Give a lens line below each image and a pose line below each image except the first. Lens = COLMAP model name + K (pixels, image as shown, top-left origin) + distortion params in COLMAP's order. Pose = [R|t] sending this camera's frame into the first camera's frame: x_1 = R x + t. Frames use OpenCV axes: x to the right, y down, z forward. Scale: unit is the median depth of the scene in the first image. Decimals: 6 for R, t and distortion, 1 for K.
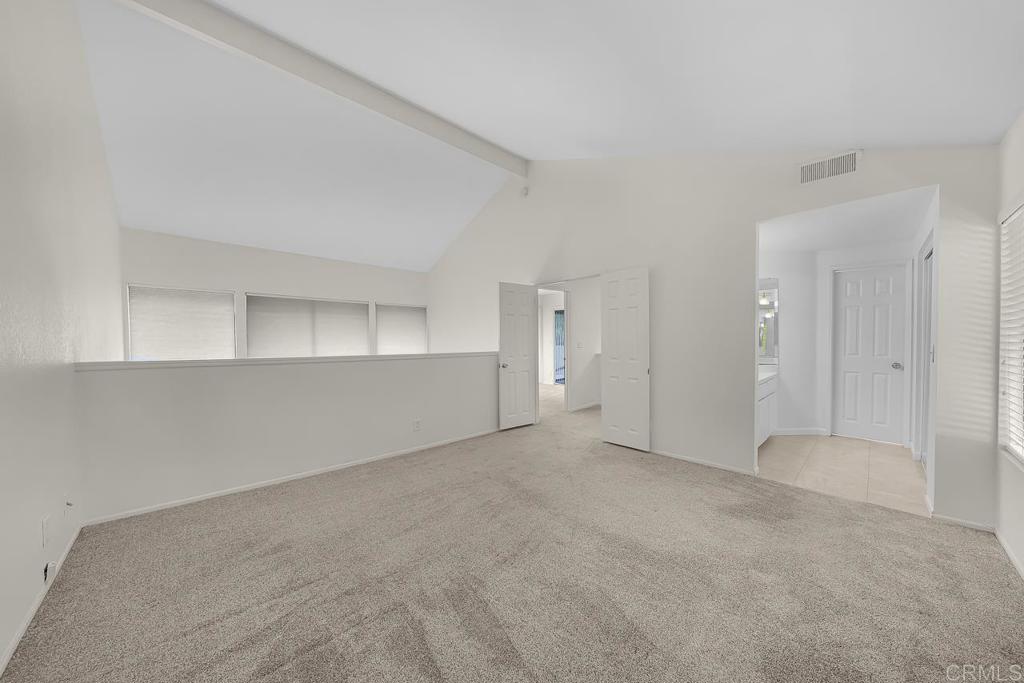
lens RADIAL K [[355.1, 0, 516.0], [0, 355.1, 342.0], [0, 0, 1]] dist [-0.002445, 0.000838]
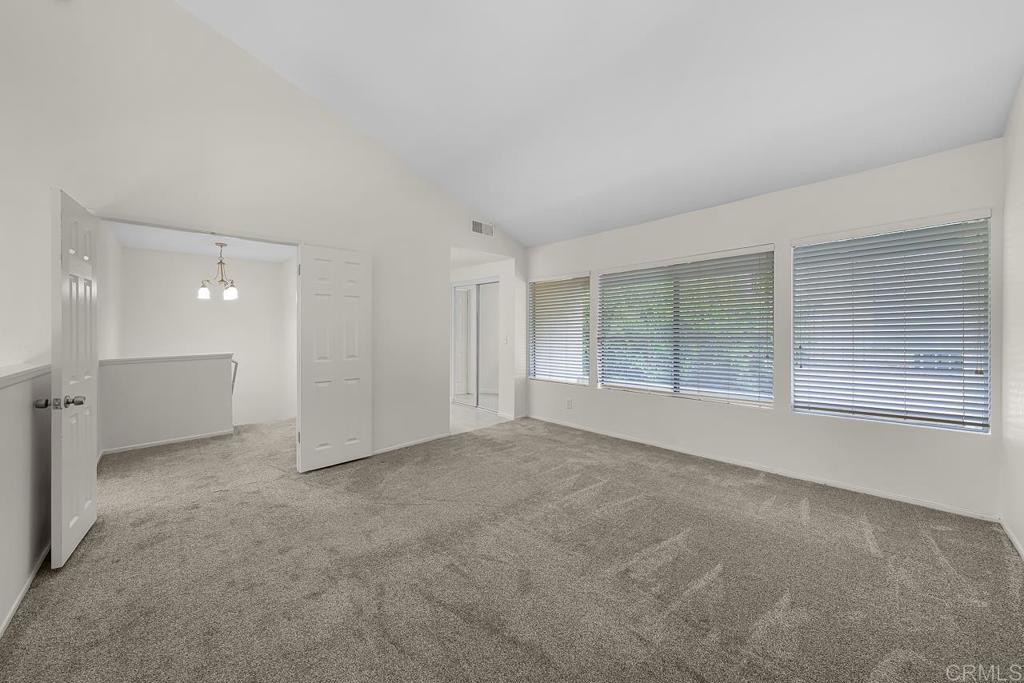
lens RADIAL K [[355.1, 0, 526.2], [0, 355.1, 333.7], [0, 0, 1]] dist [-0.002445, 0.000838]
pose [[-0.029598, -0.001606, 0.999561, -0.563658], [0.011438, 0.999933, 0.001945, -0.004035], [-0.999496, 0.011490, -0.029577, 0.631076]]
